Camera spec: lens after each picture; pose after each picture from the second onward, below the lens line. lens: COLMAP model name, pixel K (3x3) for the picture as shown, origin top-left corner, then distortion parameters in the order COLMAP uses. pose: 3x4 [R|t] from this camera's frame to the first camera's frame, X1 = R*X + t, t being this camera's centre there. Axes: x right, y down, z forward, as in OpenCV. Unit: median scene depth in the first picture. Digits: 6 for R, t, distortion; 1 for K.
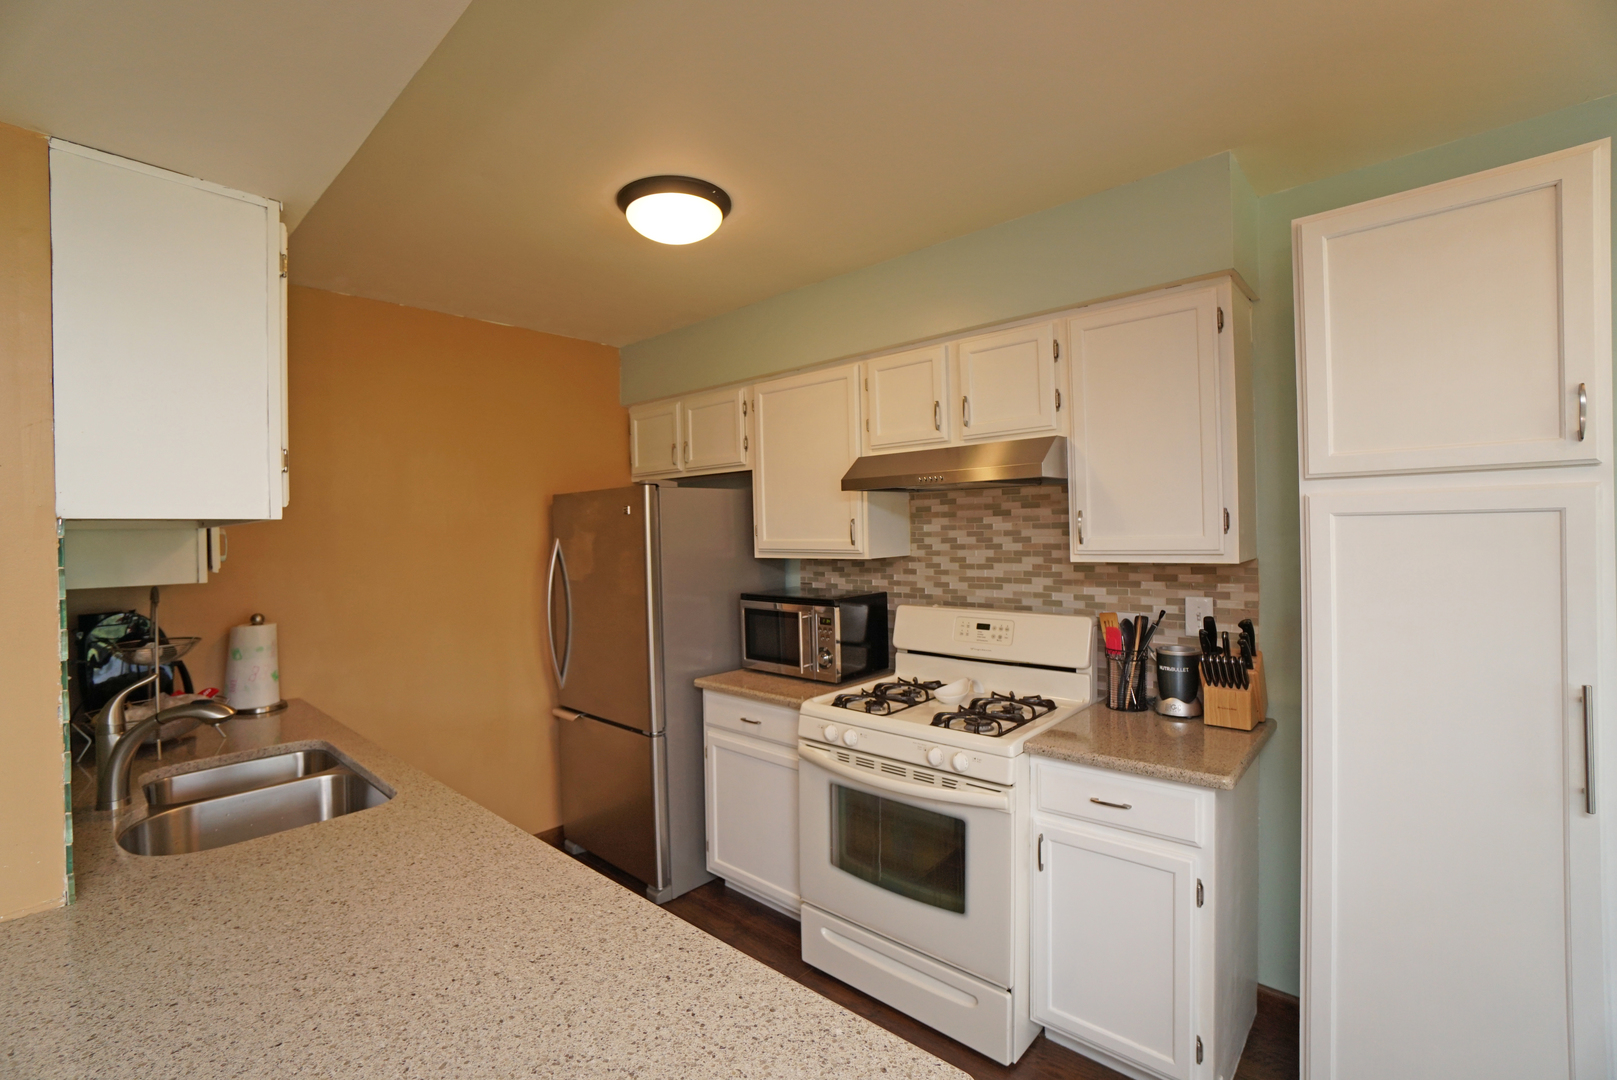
lens RADIAL K [[714.2, 0, 799.8], [0, 714.2, 535.8], [0, 0, 1]] dist [-0.061518, 0.022340]
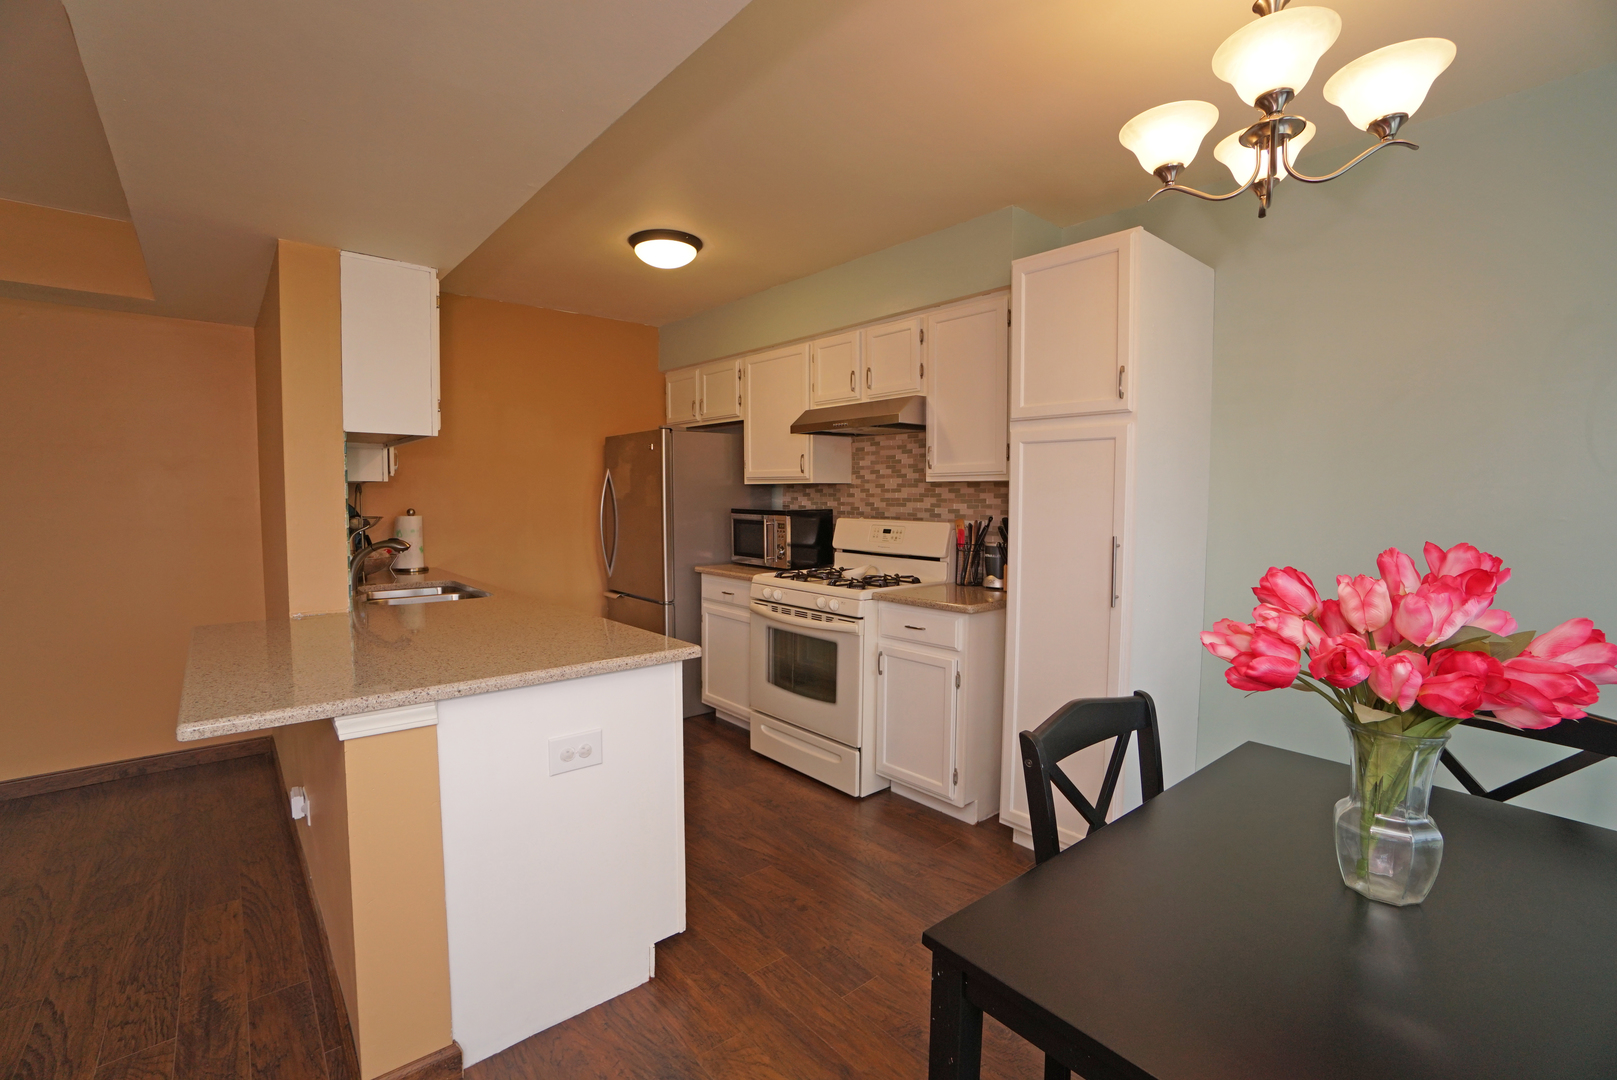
lens RADIAL K [[714.2, 0, 799.8], [0, 714.2, 535.8], [0, 0, 1]] dist [-0.061518, 0.022340]
pose [[0.992143, 0.030758, -0.121269, 0.248714], [-0.024247, 0.998202, 0.054810, 0.060923], [0.122737, -0.051439, 0.991105, -0.414722]]
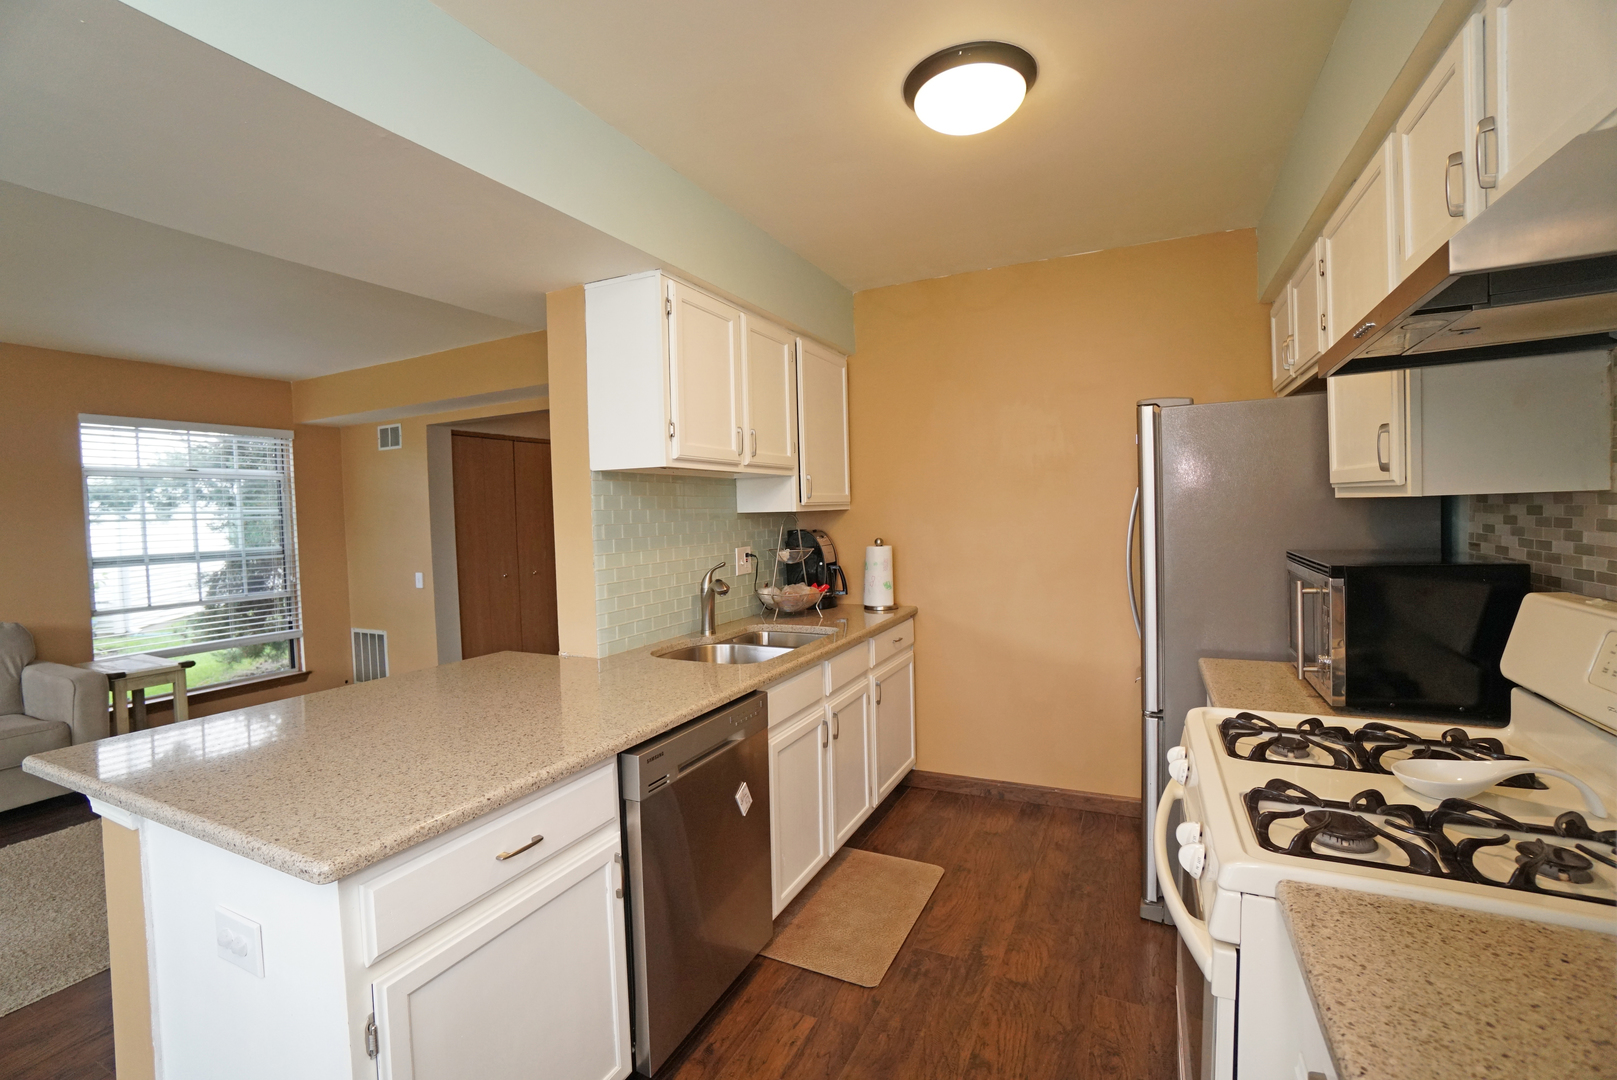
lens RADIAL K [[714.2, 0, 799.8], [0, 714.2, 535.8], [0, 0, 1]] dist [-0.061518, 0.022340]
pose [[0.280770, 0.047644, -0.958592, 0.474516], [0.017205, 0.998357, 0.054659, 0.025971], [0.959621, -0.031840, 0.279489, 0.413534]]
